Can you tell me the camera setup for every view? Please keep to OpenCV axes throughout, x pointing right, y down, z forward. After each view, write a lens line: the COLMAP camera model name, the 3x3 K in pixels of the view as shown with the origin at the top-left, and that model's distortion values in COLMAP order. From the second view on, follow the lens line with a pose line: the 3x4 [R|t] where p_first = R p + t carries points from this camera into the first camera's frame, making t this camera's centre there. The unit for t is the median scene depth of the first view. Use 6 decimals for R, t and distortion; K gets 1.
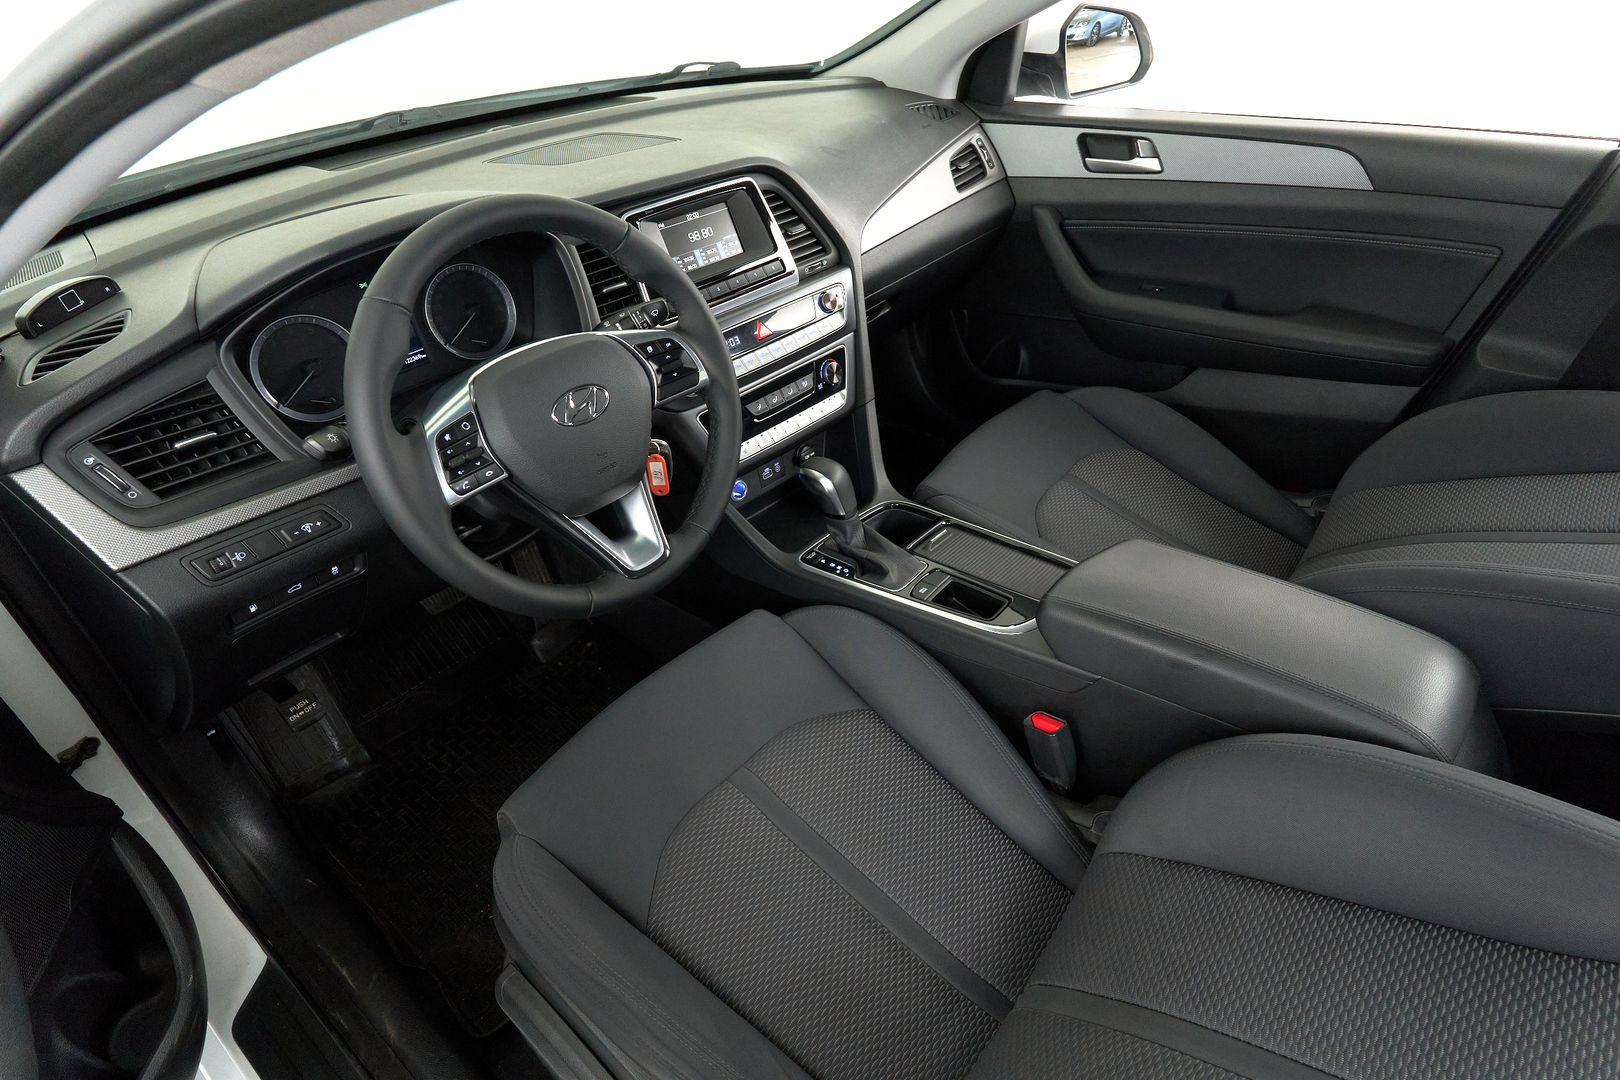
lens RADIAL K [[911.4, 0, 816.8], [0, 911.4, 531.1], [0, 0, 1]] dist [0.013119, 0.003693]
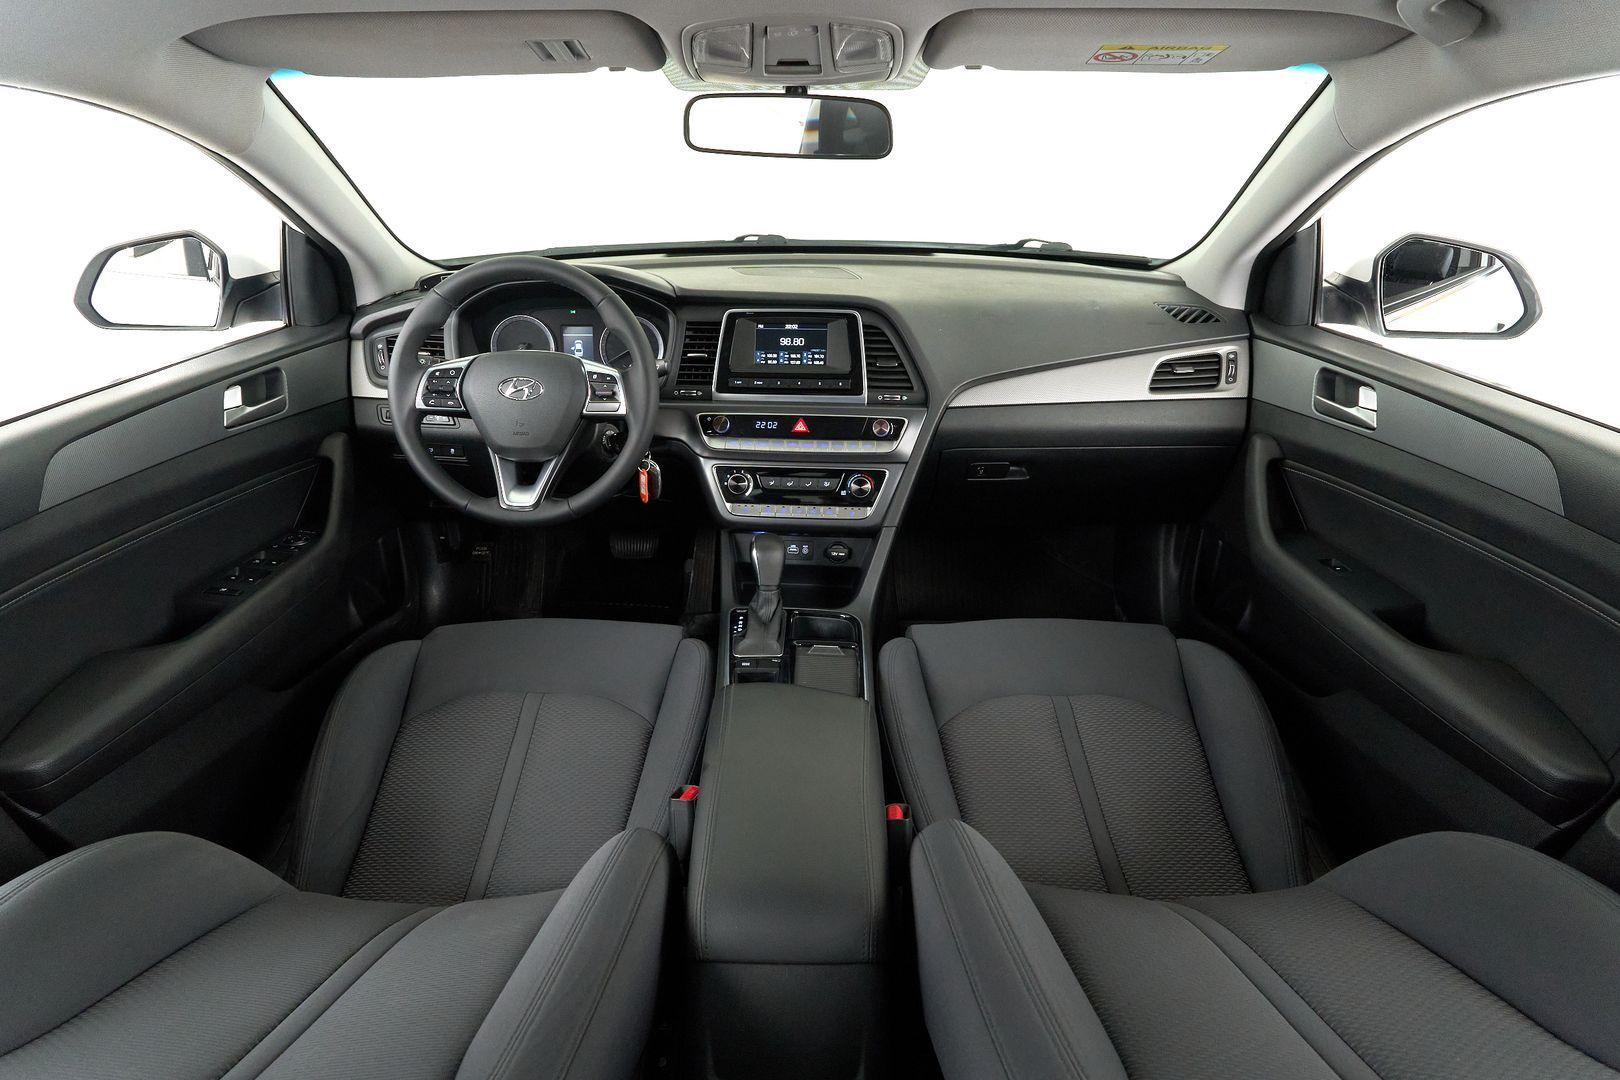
lens RADIAL K [[911.4, 0, 796.3], [0, 911.4, 537.7], [0, 0, 1]] dist [0.013119, 0.003693]
pose [[0.620885, 0.356569, -0.698112, 0.815936], [-0.469363, 0.882379, 0.033245, -0.126772], [0.627854, 0.307026, 0.715216, 0.184113]]
